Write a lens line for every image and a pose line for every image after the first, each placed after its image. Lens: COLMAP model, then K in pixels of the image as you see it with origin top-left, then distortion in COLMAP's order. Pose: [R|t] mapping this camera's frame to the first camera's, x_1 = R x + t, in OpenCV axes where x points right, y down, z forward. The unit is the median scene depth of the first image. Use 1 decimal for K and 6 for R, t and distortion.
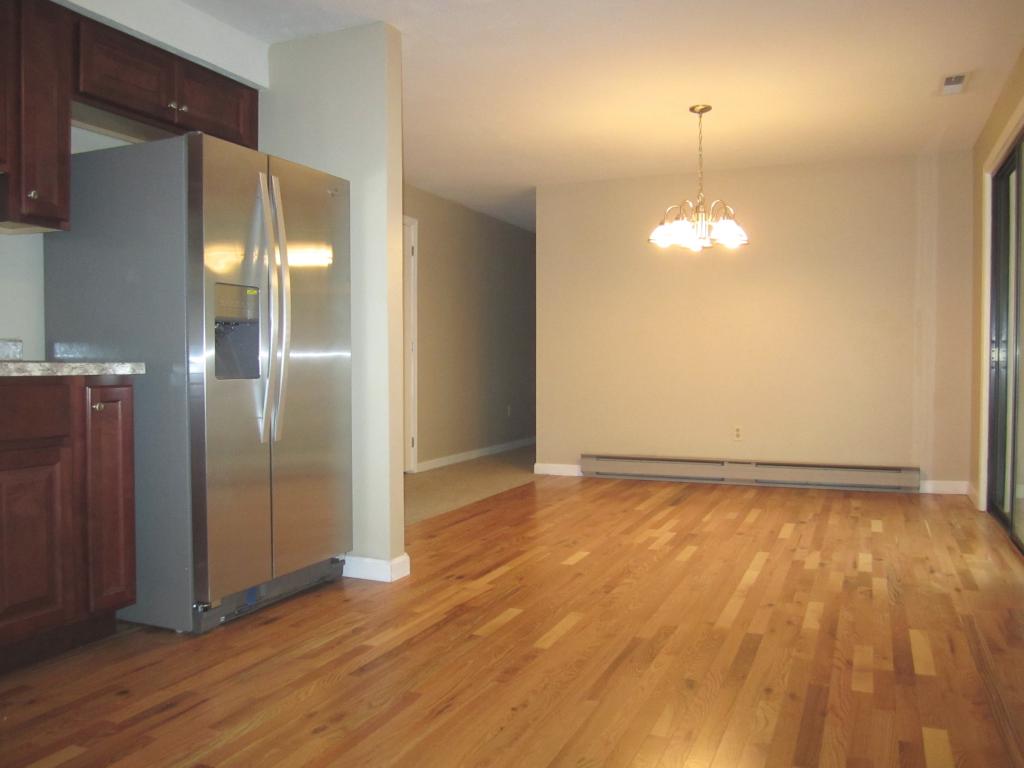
lens RADIAL K [[835.2, 0, 506.6], [0, 835.2, 387.5], [0, 0, 1]] dist [-0.067856, 0.024690]
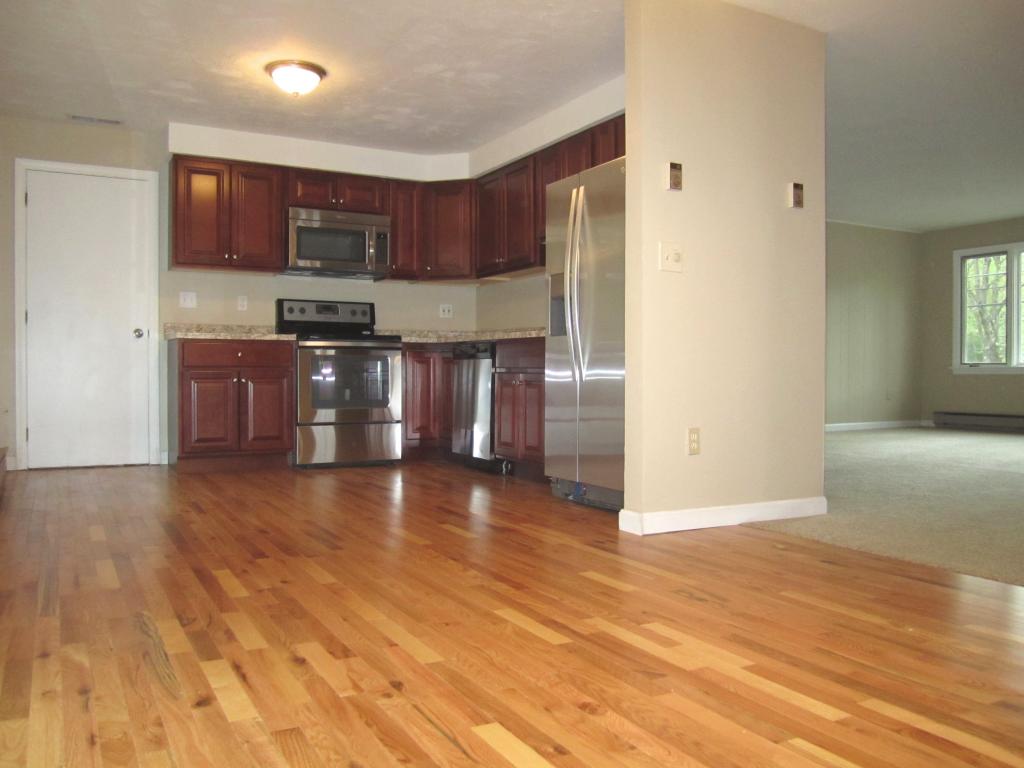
lens RADIAL K [[835.2, 0, 506.6], [0, 835.2, 387.5], [0, 0, 1]] dist [-0.067856, 0.024690]
pose [[-0.611817, 0.010904, -0.790925, 1.008274], [-0.031393, 0.998782, 0.038054, 0.031359], [0.790376, 0.048111, -0.610729, 2.004340]]
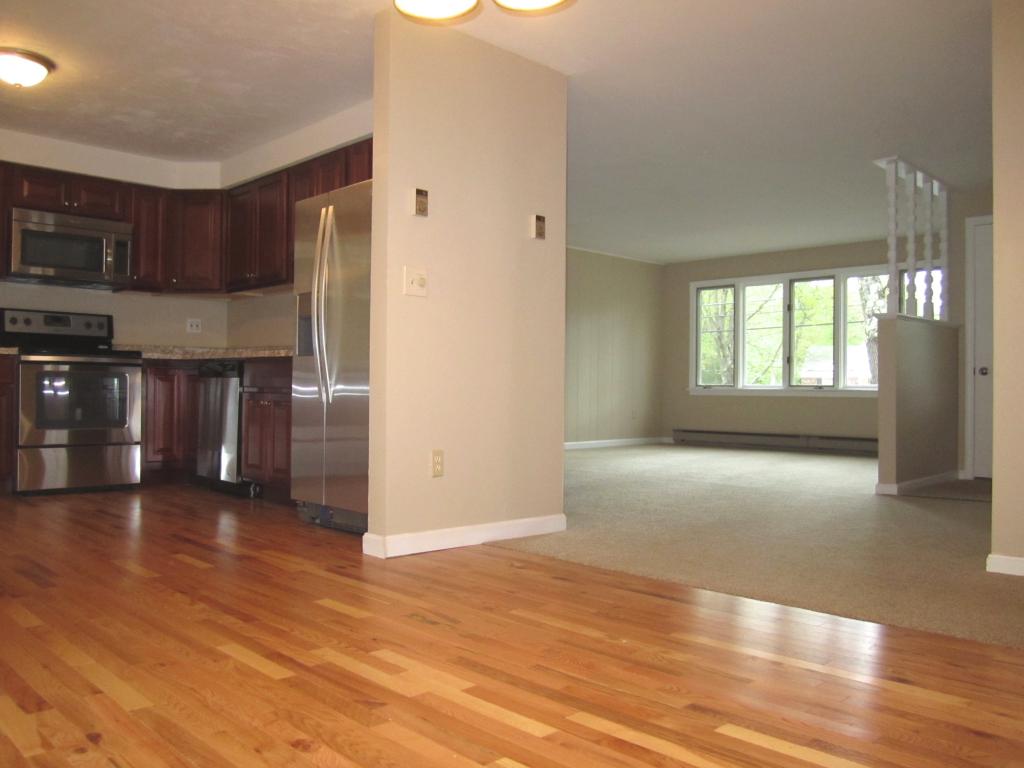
lens RADIAL K [[835.2, 0, 506.6], [0, 835.2, 387.5], [0, 0, 1]] dist [-0.067856, 0.024690]
pose [[-0.374659, -0.009867, -0.927110, 0.987503], [-0.045296, 0.998944, 0.007674, 0.019534], [0.926055, 0.044869, -0.374711, 2.039790]]
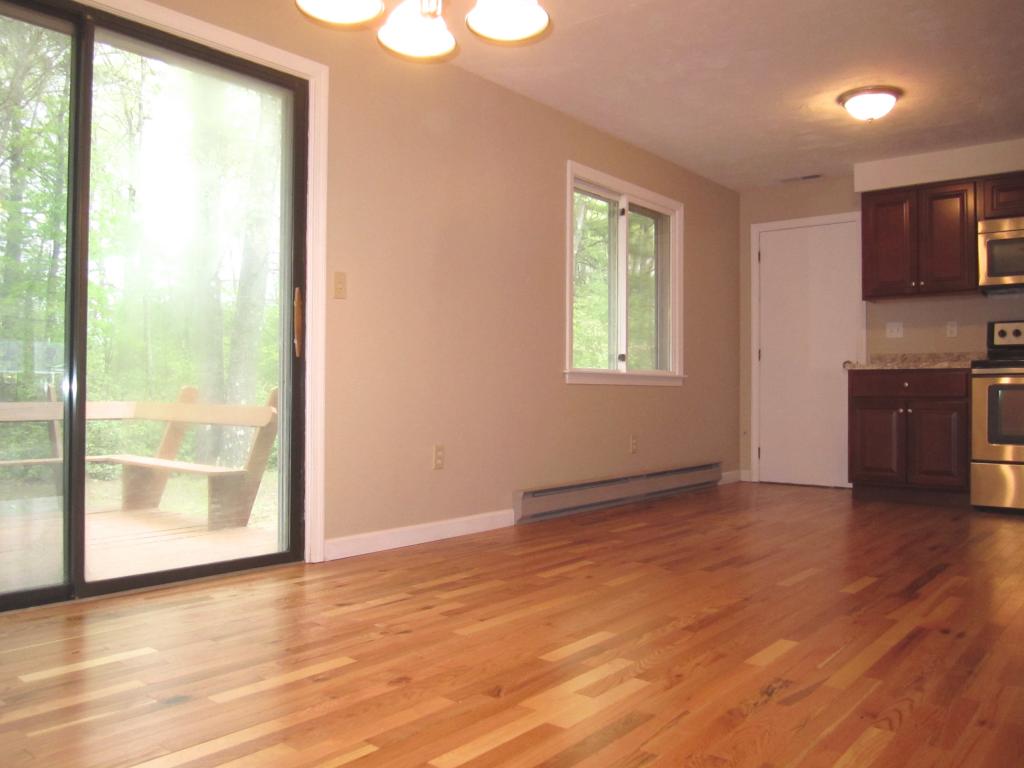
lens RADIAL K [[835.2, 0, 506.6], [0, 835.2, 387.5], [0, 0, 1]] dist [-0.067856, 0.024690]
pose [[-0.960166, -0.004597, 0.279391, 0.153136], [0.003247, 0.999614, 0.027604, -0.002633], [-0.279410, 0.027411, -0.959781, 2.403434]]
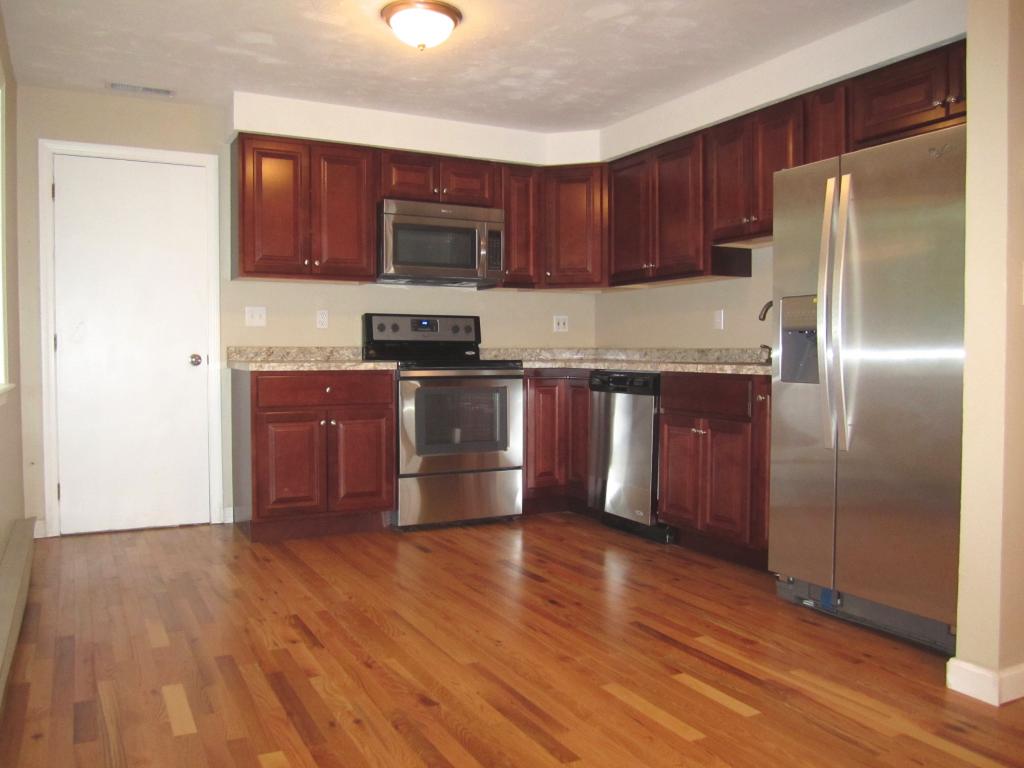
lens RADIAL K [[835.2, 0, 506.6], [0, 835.2, 387.5], [0, 0, 1]] dist [-0.067856, 0.024690]
pose [[-0.627915, 0.027693, -0.777789, 0.819862], [-0.028803, 0.997855, 0.058781, -0.061177], [0.777749, 0.059312, -0.625771, 1.494415]]
